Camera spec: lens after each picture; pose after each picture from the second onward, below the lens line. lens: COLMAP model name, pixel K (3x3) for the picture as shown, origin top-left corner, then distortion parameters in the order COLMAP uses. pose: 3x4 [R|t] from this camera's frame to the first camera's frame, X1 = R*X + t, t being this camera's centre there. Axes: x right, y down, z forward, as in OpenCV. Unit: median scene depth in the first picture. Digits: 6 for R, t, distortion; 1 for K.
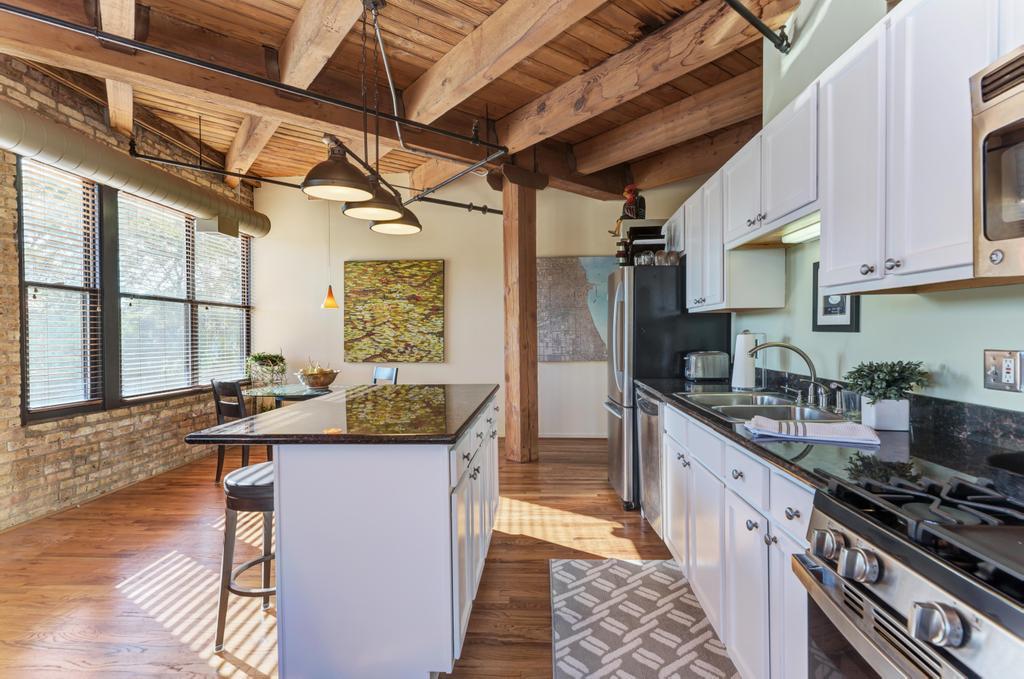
lens RADIAL K [[498.4, 0, 507.0], [0, 498.4, 341.0], [0, 0, 1]] dist [0.015140, 0.000028]
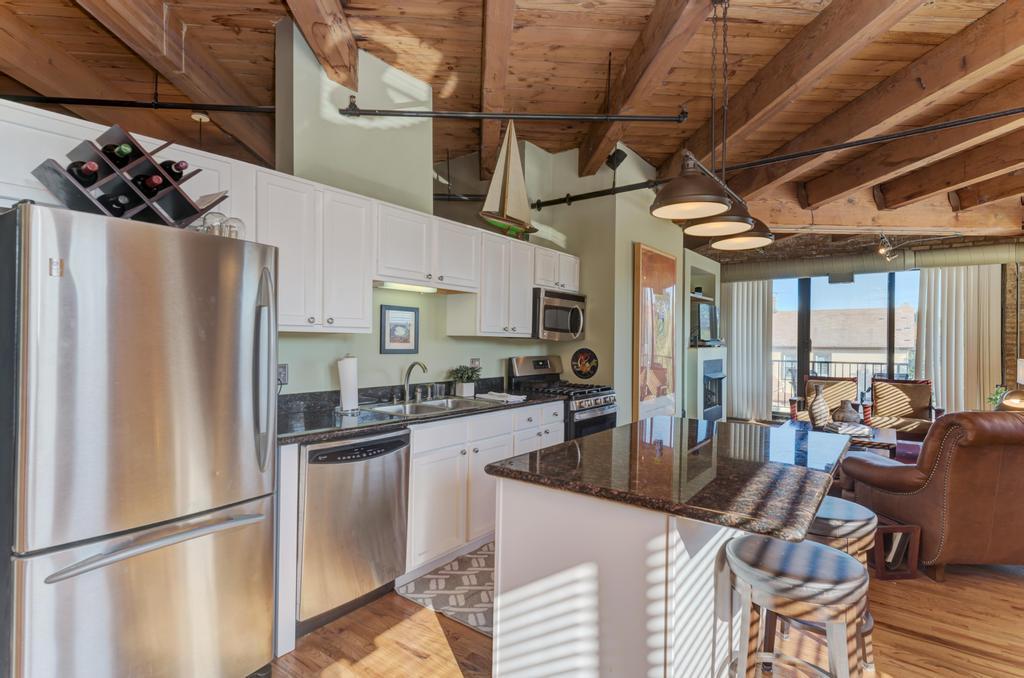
lens RADIAL K [[516.4, 0, 512.0], [0, 516.4, 341.9], [0, 0, 1]] dist [0.013700, -0.000005]
pose [[-0.843623, -0.003146, 0.536927, -0.182678], [0.005176, 0.999889, 0.013991, -0.027652], [-0.536912, 0.014582, -0.843512, 0.794523]]
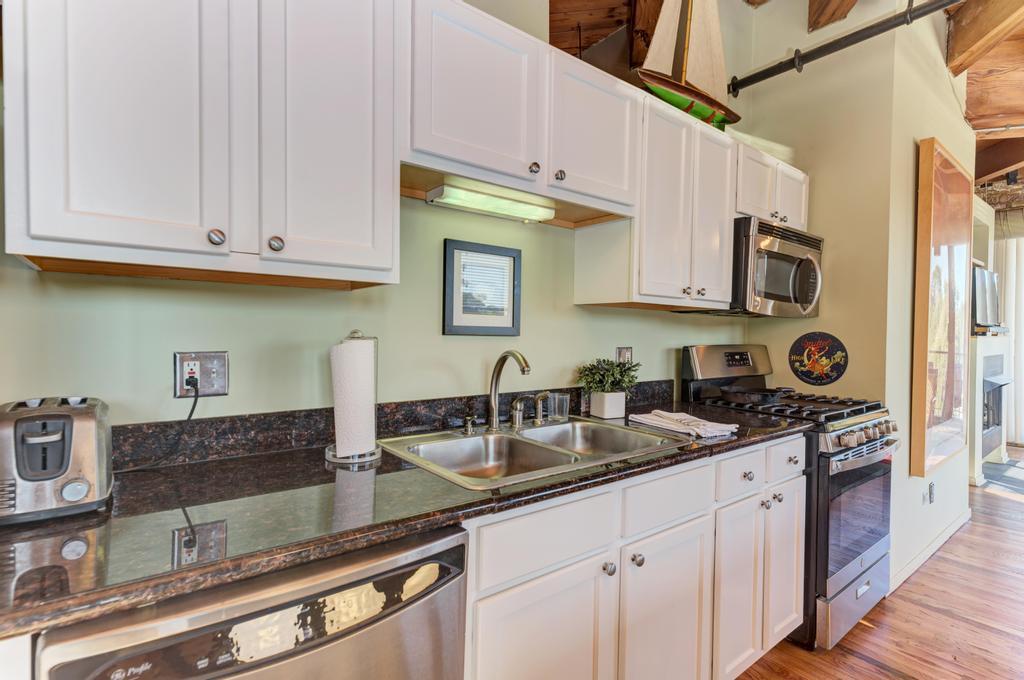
lens RADIAL K [[498.4, 0, 507.0], [0, 498.4, 341.5], [0, 0, 1]] dist [0.015140, 0.000028]
pose [[-0.670931, -0.015390, 0.741360, 0.009571], [0.006375, 0.999628, 0.026521, -0.010842], [-0.741492, 0.022519, -0.670584, 0.557371]]
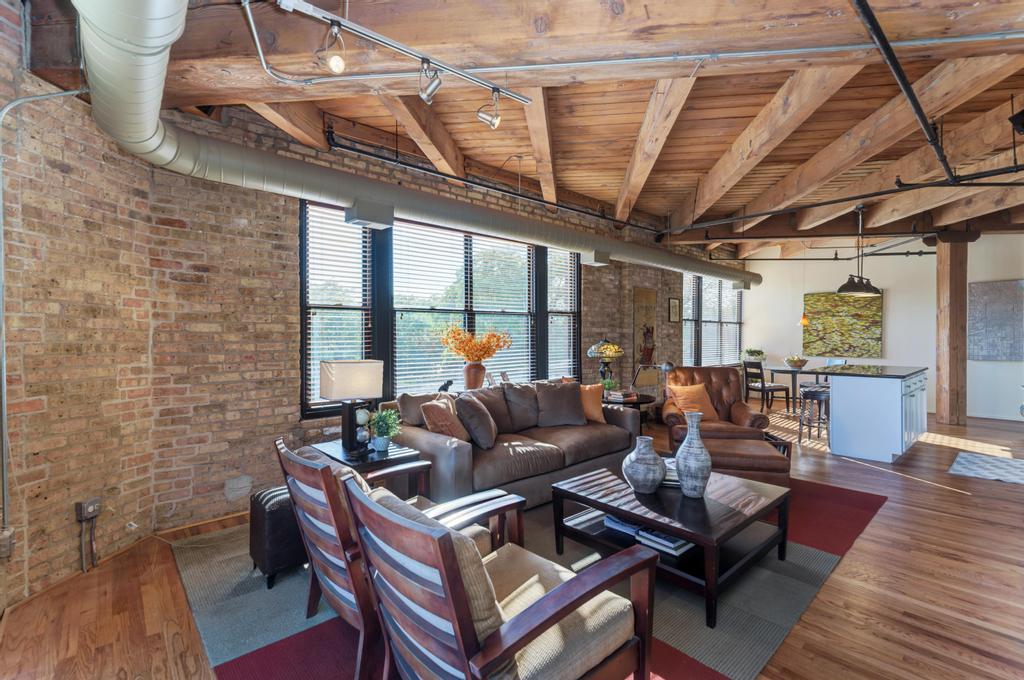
lens RADIAL K [[453.9, 0, 509.7], [0, 453.9, 342.9], [0, 0, 1]] dist [0.002676, 0.000390]
pose [[0.712439, 0.013631, -0.701602, 0.035156], [-0.009897, 0.999907, 0.009377, -0.004102], [0.701665, 0.000263, 0.712507, -0.754445]]
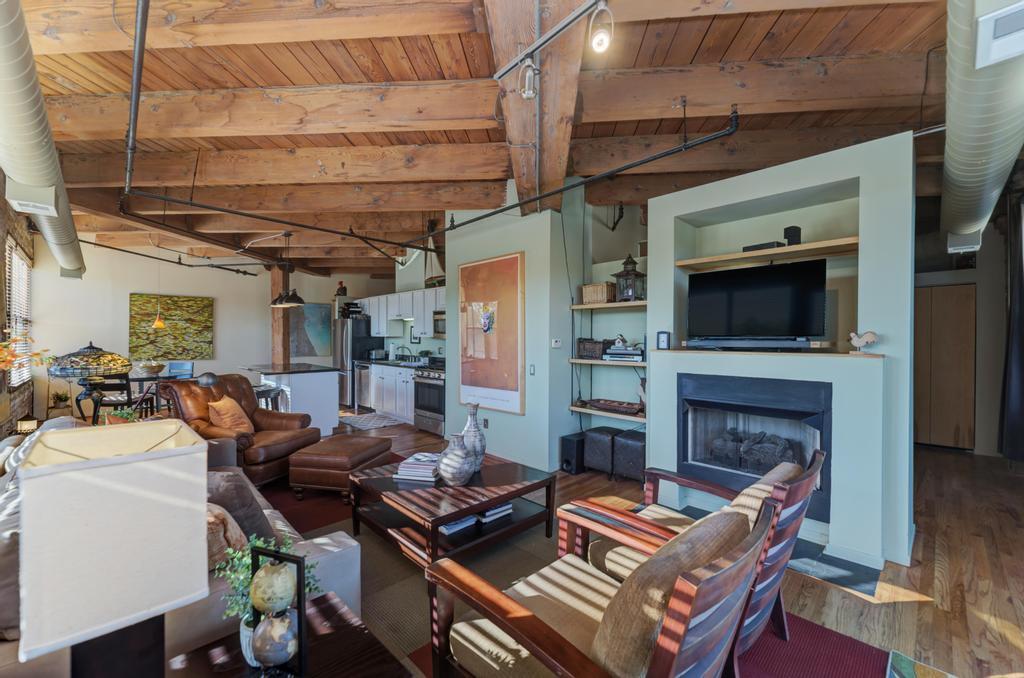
lens RADIAL K [[412.5, 0, 510.9], [0, 412.5, 341.0], [0, 0, 1]] dist [0.002283, -0.000333]
pose [[0.670290, 0.003586, 0.742091, -0.489312], [0.003012, 0.999967, -0.007554, -0.004841], [-0.742093, 0.007299, 0.670257, -0.679894]]
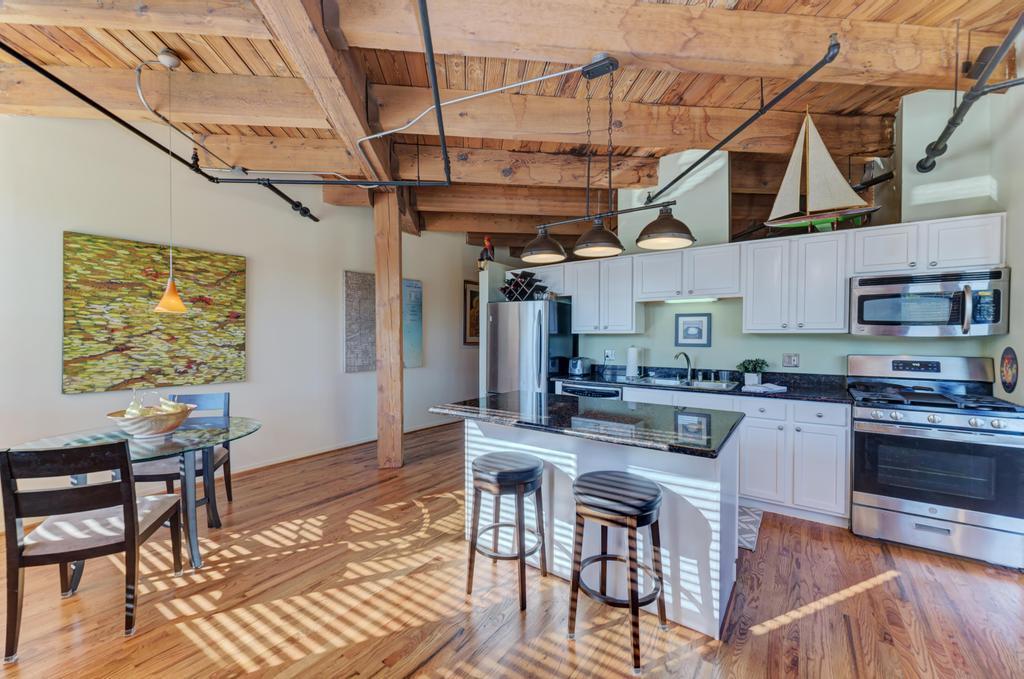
lens RADIAL K [[412.5, 0, 510.9], [0, 412.5, 341.5], [0, 0, 1]] dist [0.002283, -0.000333]
pose [[0.521706, -0.002350, 0.853122, -0.485253], [0.010640, 0.999936, -0.003752, -0.015799], [-0.853059, 0.011035, 0.521698, 0.269846]]
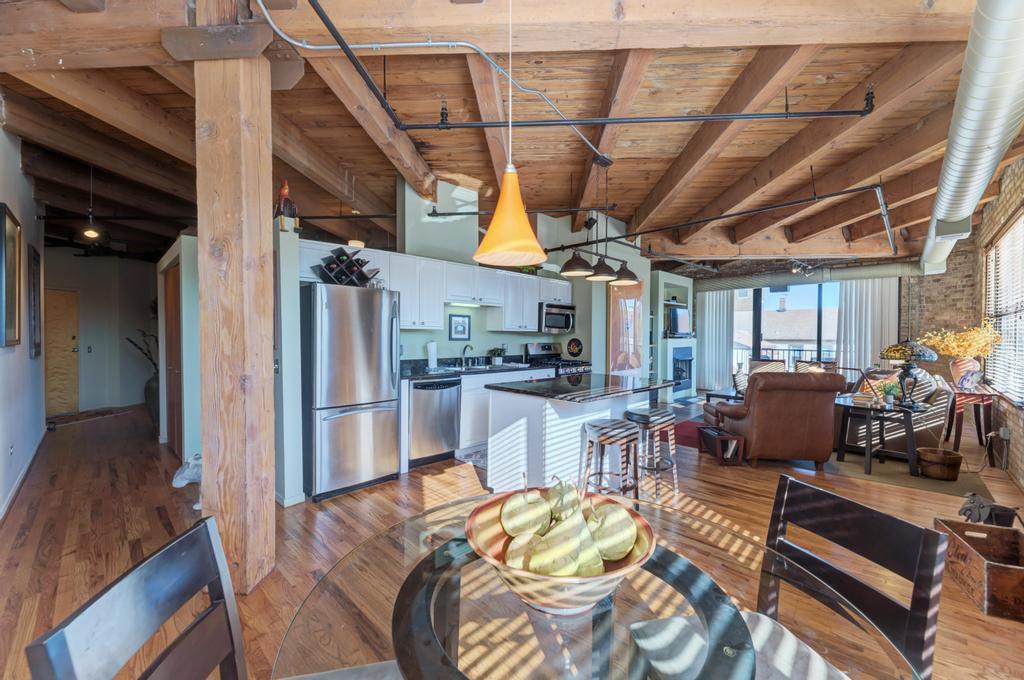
lens RADIAL K [[412.5, 0, 510.9], [0, 412.5, 342.0], [0, 0, 1]] dist [0.002283, -0.000333]
pose [[-0.759592, -0.009289, 0.650334, -0.403516], [0.009502, 0.999633, 0.025377, -0.024497], [-0.650331, 0.025456, -0.759225, 0.955235]]
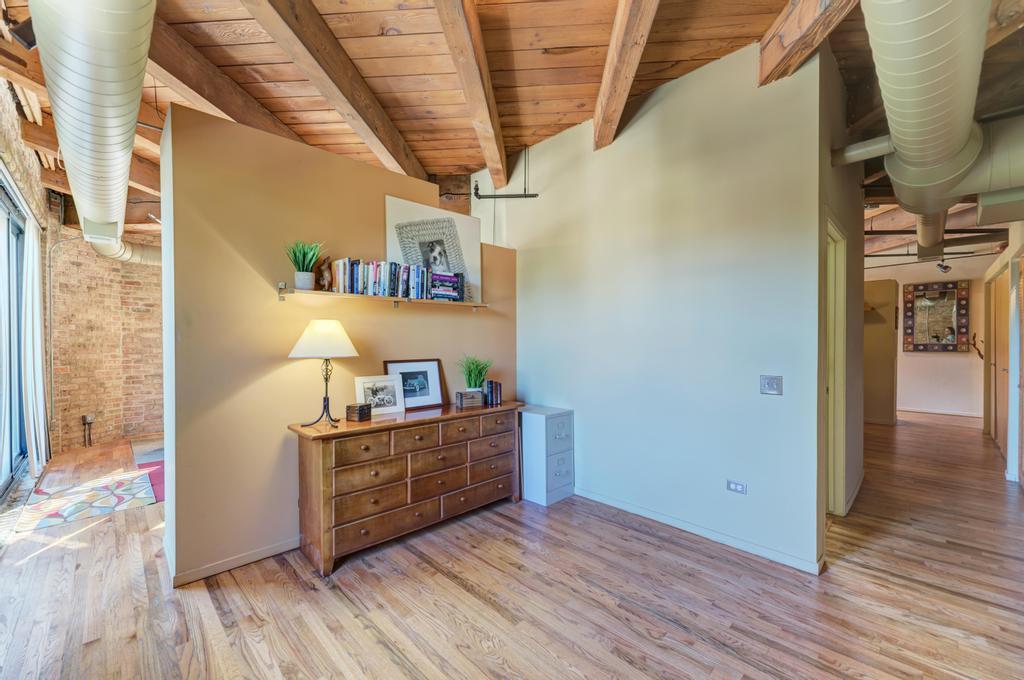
lens RADIAL K [[412.5, 0, 510.9], [0, 412.5, 342.0], [0, 0, 1]] dist [0.002283, -0.000333]
pose [[0.744195, 0.006396, -0.667932, 0.683804], [-0.007900, 0.999968, 0.000773, -0.005281], [0.667916, 0.004702, 0.744222, -0.781211]]
